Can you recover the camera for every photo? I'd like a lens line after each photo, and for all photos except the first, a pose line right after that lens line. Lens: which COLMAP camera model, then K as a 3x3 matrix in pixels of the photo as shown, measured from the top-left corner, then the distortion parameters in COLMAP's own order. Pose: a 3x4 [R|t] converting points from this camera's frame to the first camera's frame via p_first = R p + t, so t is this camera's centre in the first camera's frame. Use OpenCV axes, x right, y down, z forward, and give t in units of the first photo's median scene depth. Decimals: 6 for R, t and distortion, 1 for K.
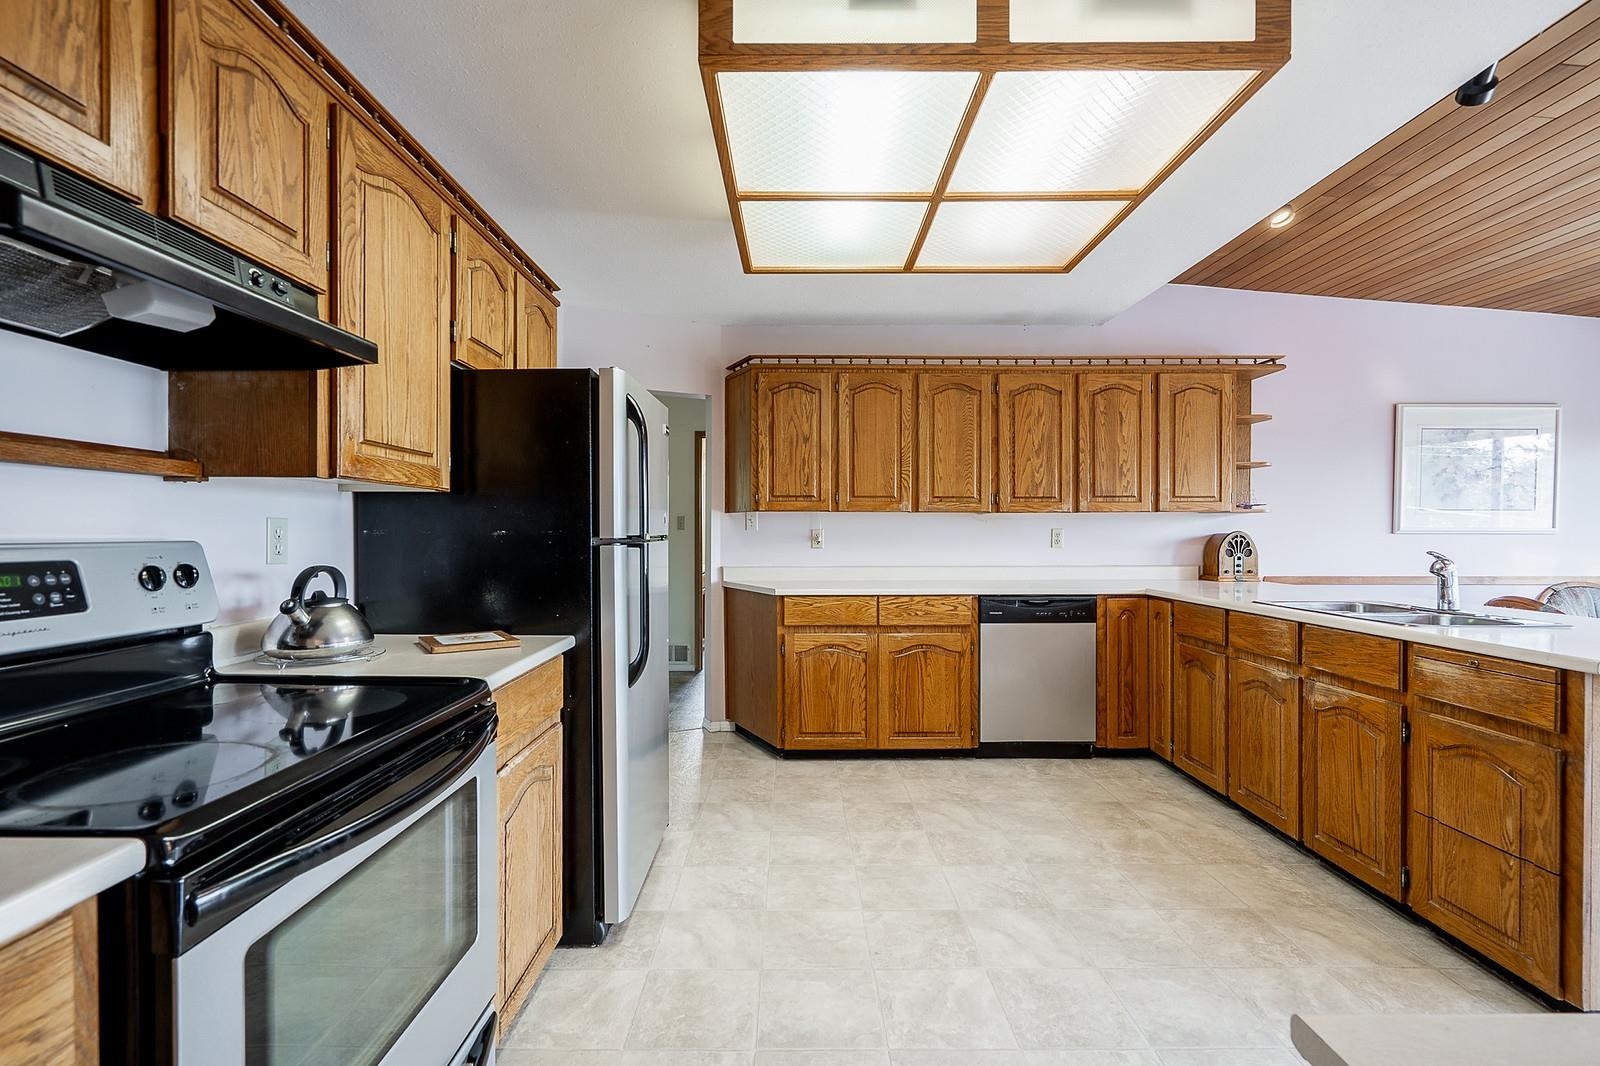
lens RADIAL K [[722.0, 0, 800.0], [0, 722.0, 533.0], [0, 0, 1]] dist [-0.004430, -0.000445]
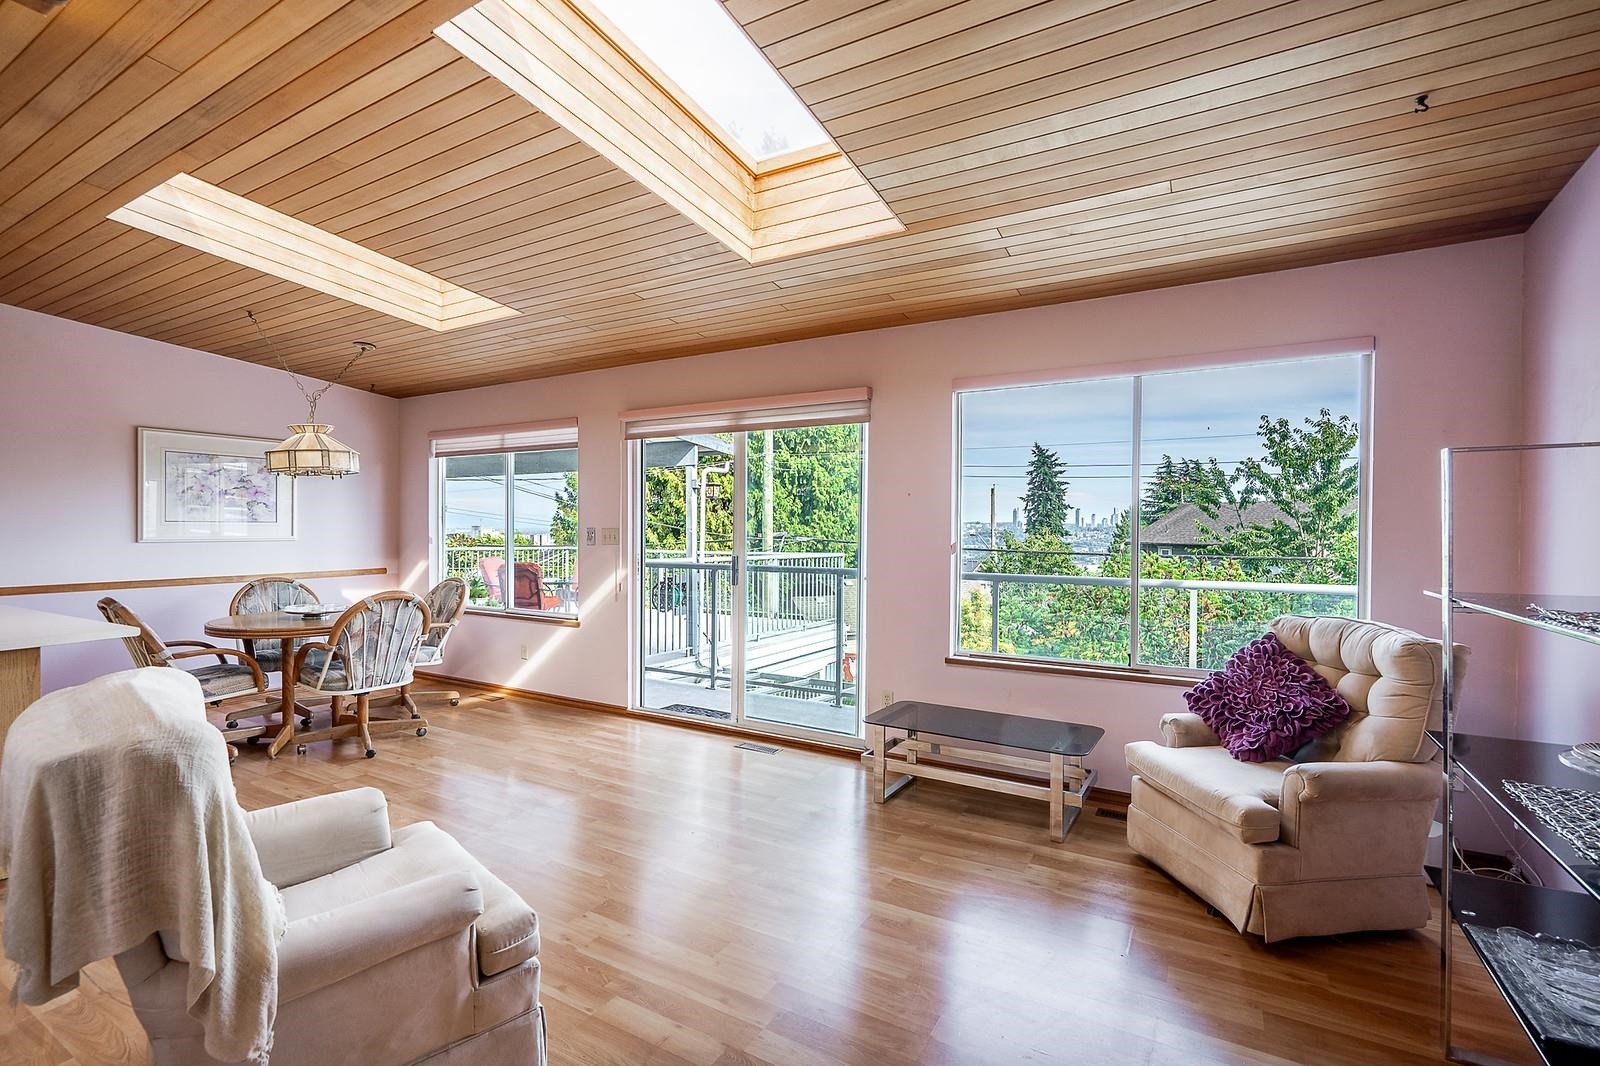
lens RADIAL K [[722.0, 0, 800.0], [0, 722.0, 533.0], [0, 0, 1]] dist [-0.004430, -0.000445]
pose [[0.494901, -0.008203, 0.868910, 0.608913], [0.004271, 0.999966, 0.007007, -0.029652], [-0.868939, 0.000243, 0.494920, -0.737578]]
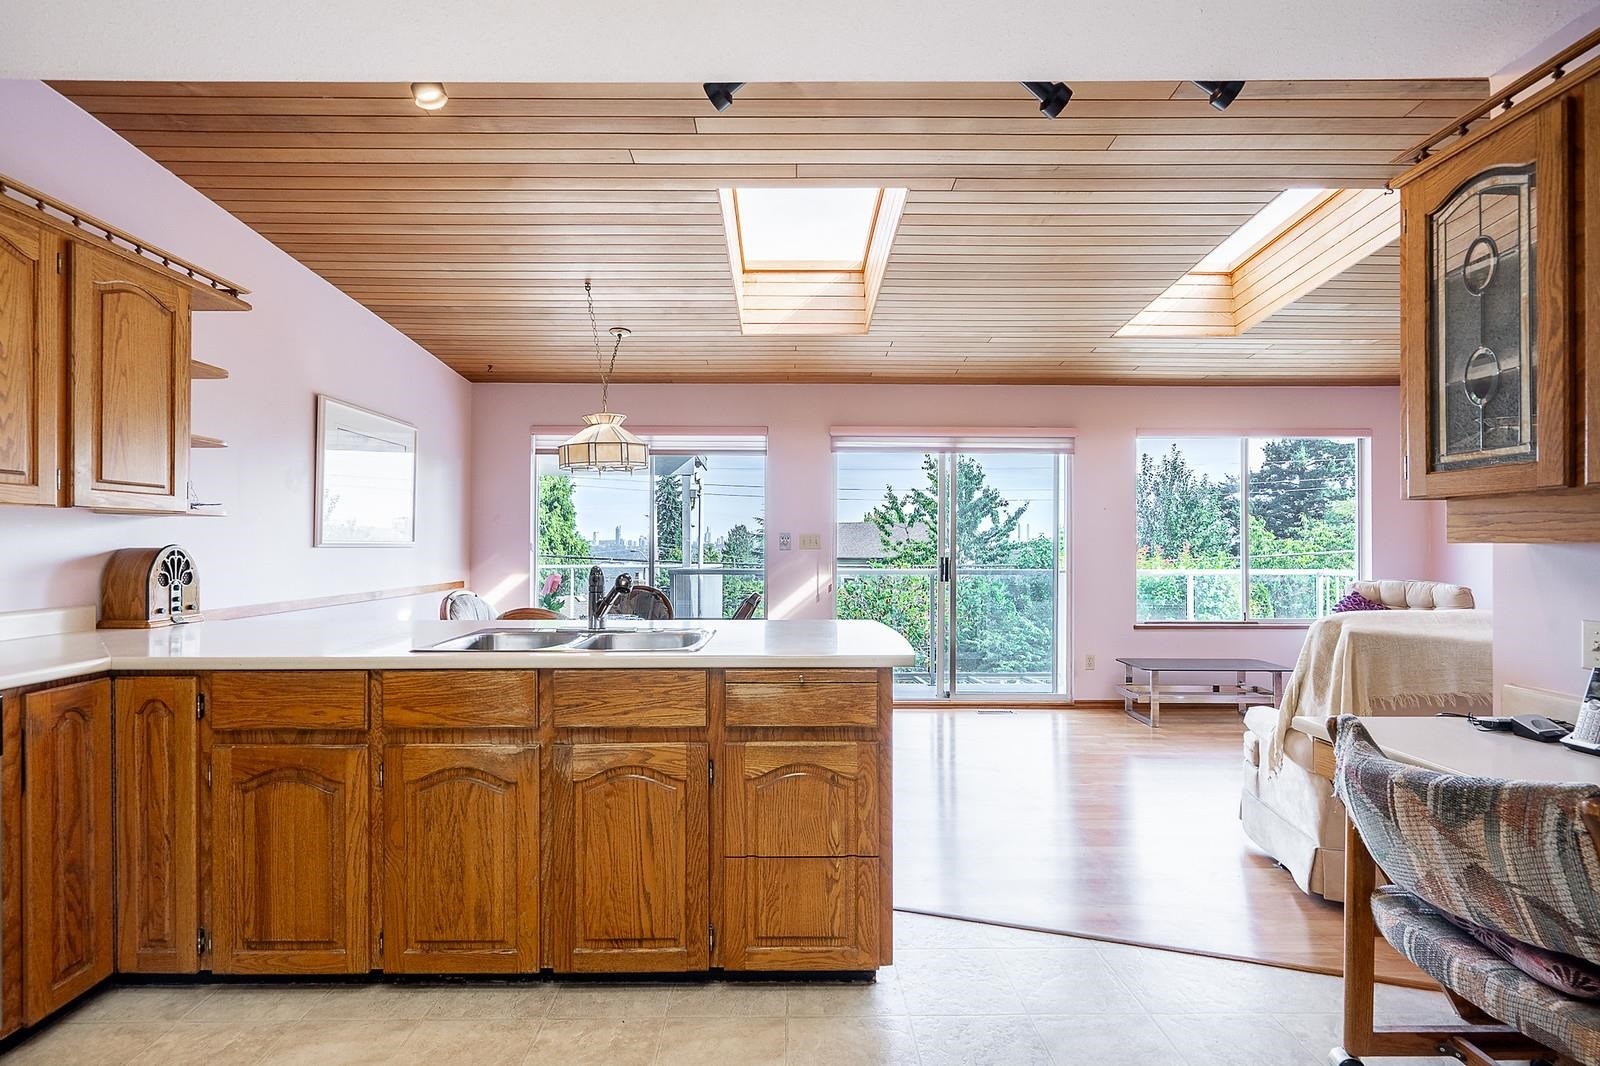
lens RADIAL K [[723.1, 0, 781.6], [0, 723.1, 540.5], [0, 0, 1]] dist [-0.003559, -0.000039]
pose [[-0.002540, 0.004656, 0.999986, -0.033609], [0.003790, 0.999982, -0.004647, -0.001493], [-0.999990, 0.003778, -0.002558, 0.724163]]
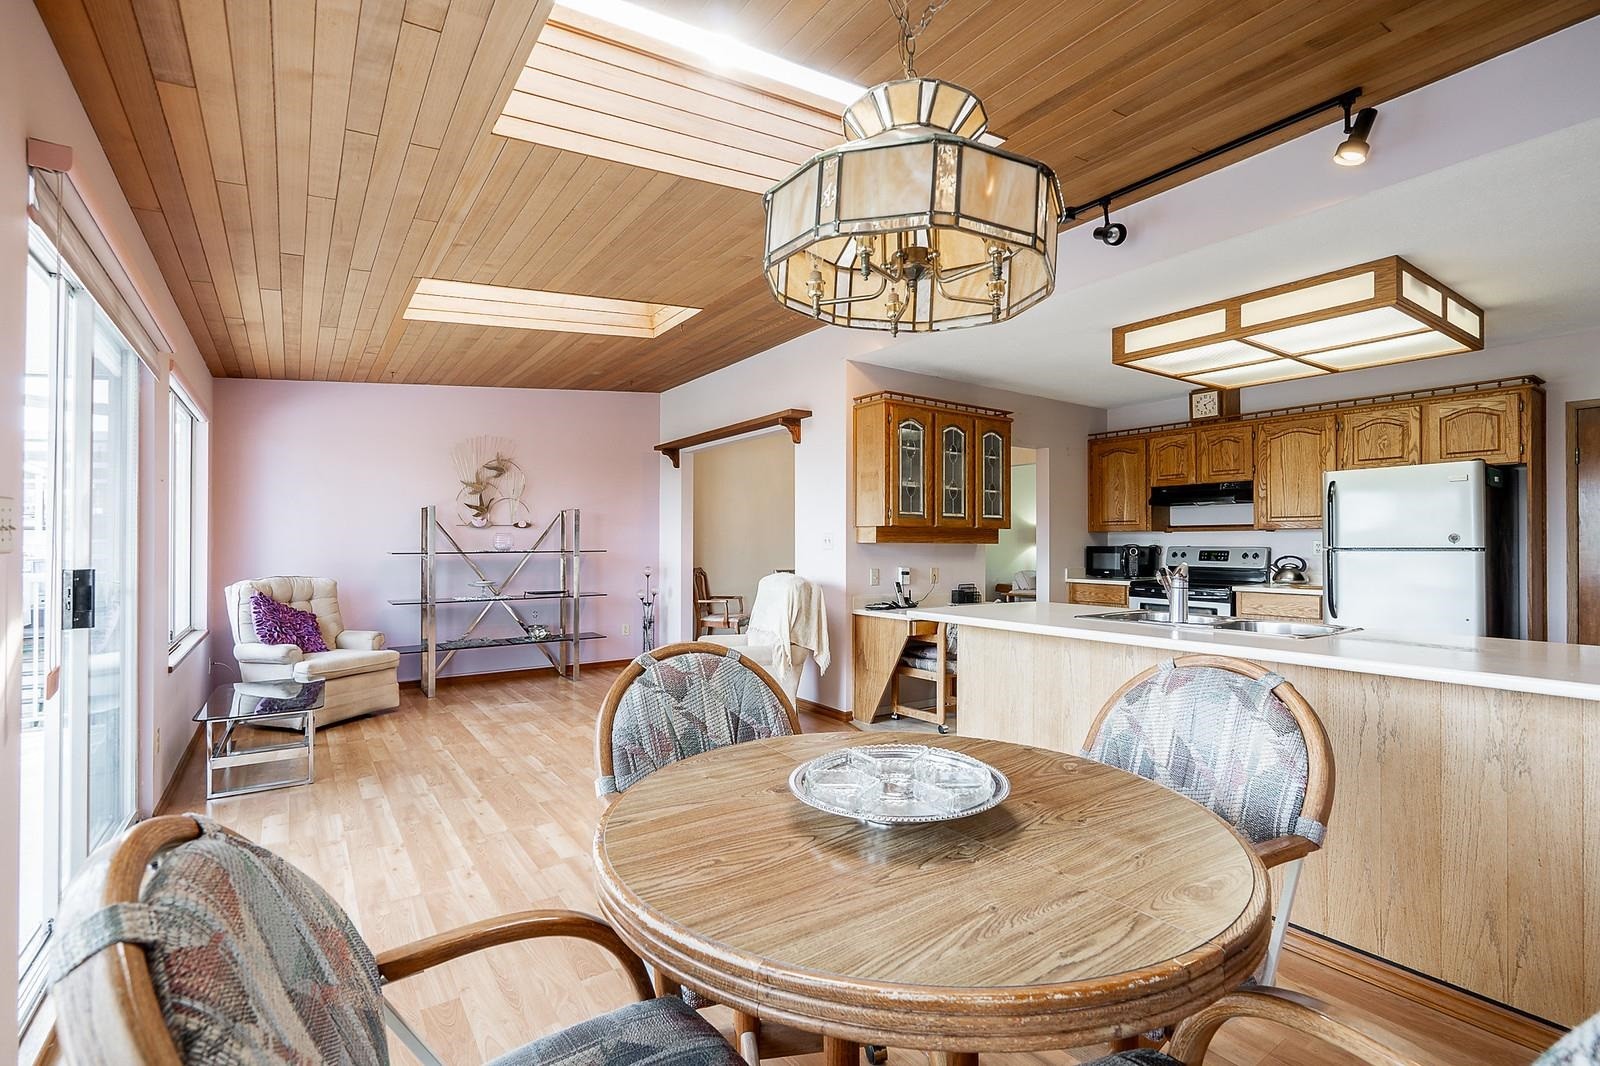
lens RADIAL K [[722.0, 0, 800.0], [0, 722.0, 533.0], [0, 0, 1]] dist [-0.004430, -0.000445]
pose [[-0.814886, -0.013108, -0.579472, 1.788664], [-0.006377, 0.999886, -0.013650, 0.001727], [0.579586, -0.007428, -0.814878, 1.421639]]
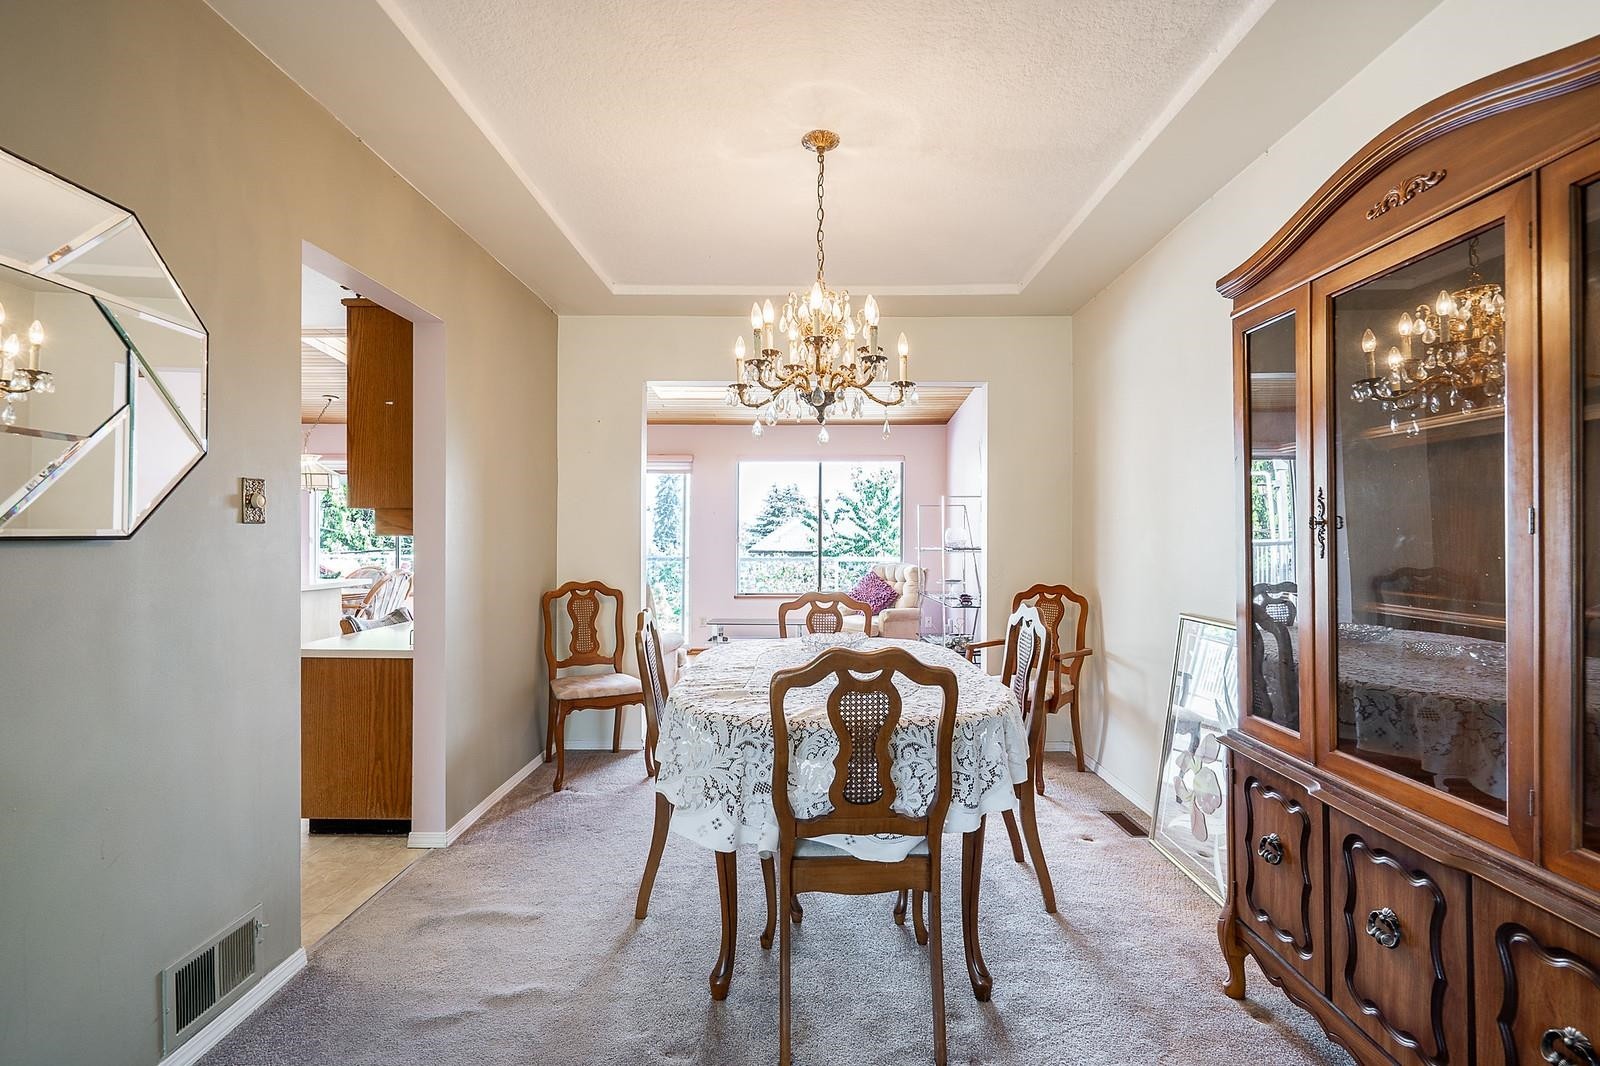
lens RADIAL K [[722.0, 0, 800.0], [0, 722.0, 533.0], [0, 0, 1]] dist [-0.004430, -0.000445]
pose [[0.001745, 0.007163, 0.999973, -0.874973], [-0.001611, 0.999973, -0.007160, -0.002559], [-0.999997, -0.001598, 0.001756, -0.543610]]
